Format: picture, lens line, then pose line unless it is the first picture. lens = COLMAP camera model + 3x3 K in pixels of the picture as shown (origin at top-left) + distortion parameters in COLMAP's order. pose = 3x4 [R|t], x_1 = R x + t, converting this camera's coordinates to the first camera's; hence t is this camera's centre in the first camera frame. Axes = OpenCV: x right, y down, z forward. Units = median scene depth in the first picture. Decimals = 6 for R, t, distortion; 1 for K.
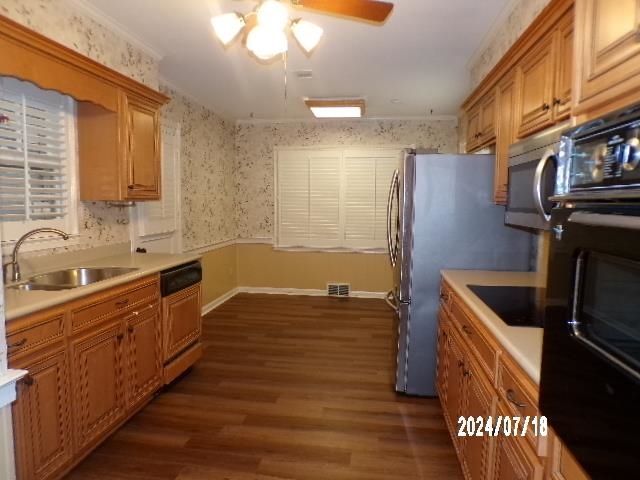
lens RADIAL K [[437.5, 0, 318.1], [0, 437.5, 240.4], [0, 0, 1]] dist [-0.042305, 0.000368]
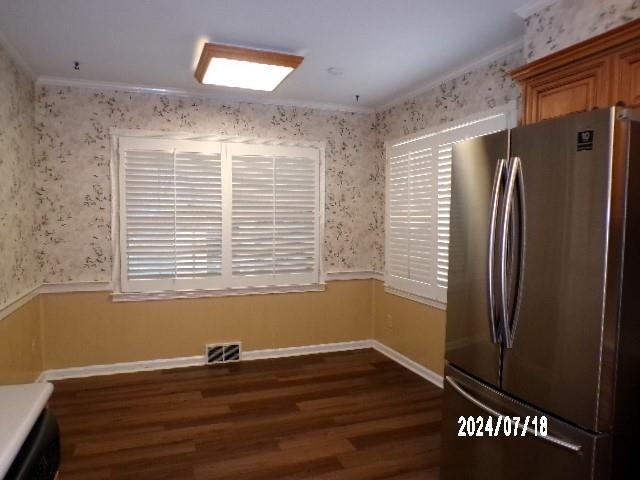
lens RADIAL K [[437.5, 0, 319.6], [0, 437.5, 240.6], [0, 0, 1]] dist [-0.042305, 0.000368]
pose [[0.877239, -0.026376, 0.479330, -0.138192], [0.045069, 0.998604, -0.027531, -0.032058], [-0.477934, 0.045754, 0.877203, 0.348675]]
